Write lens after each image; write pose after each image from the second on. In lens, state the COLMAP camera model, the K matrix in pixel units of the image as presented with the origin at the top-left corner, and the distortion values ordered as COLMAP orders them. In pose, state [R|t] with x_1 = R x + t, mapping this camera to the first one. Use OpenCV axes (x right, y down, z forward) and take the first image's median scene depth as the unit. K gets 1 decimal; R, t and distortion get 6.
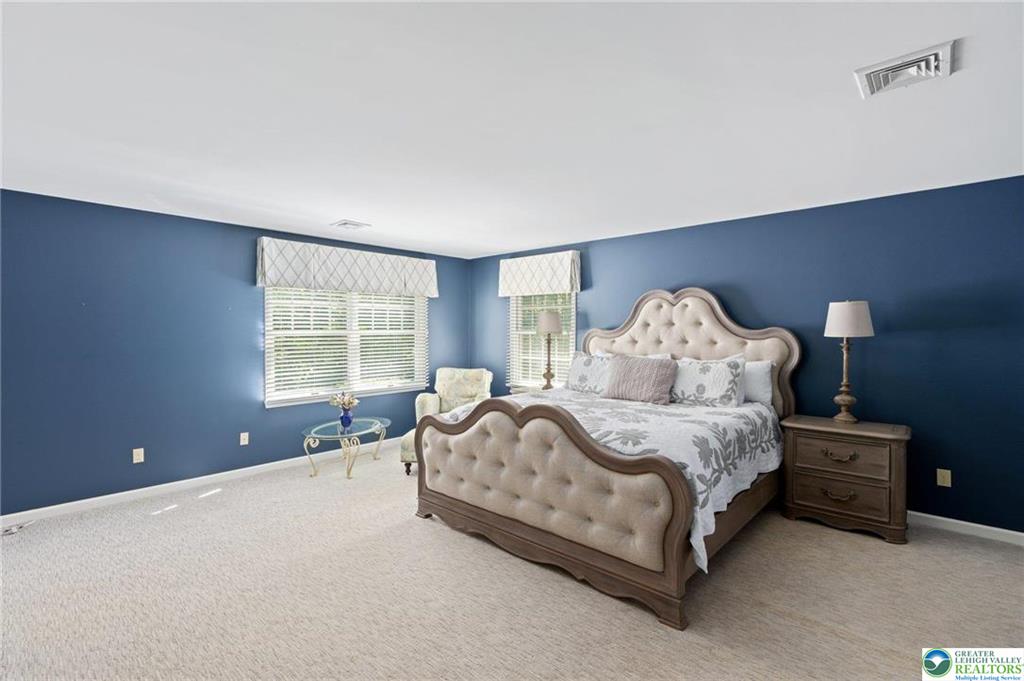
lens RADIAL K [[464.9, 0, 511.6], [0, 464.9, 336.8], [0, 0, 1]] dist [-0.010519, 0.001027]
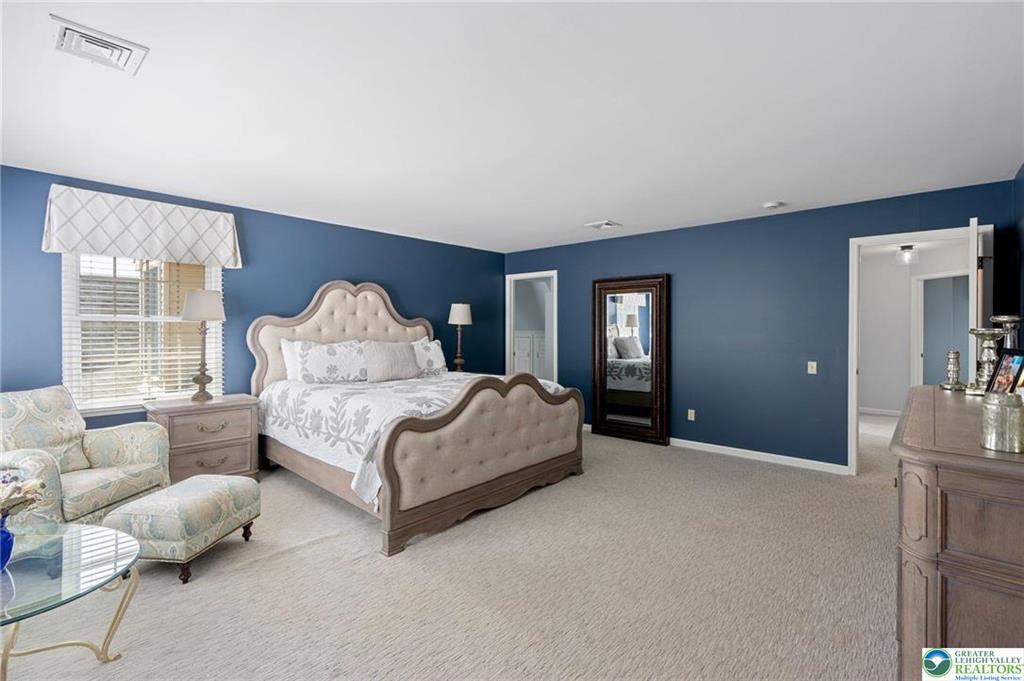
lens RADIAL K [[464.9, 0, 511.5], [0, 464.9, 332.6], [0, 0, 1]] dist [-0.010519, 0.001027]
pose [[-0.012473, -0.009496, 0.999877, -0.923748], [0.012659, 0.999873, 0.009654, 0.015582], [-0.999842, 0.012778, -0.012351, 0.779594]]
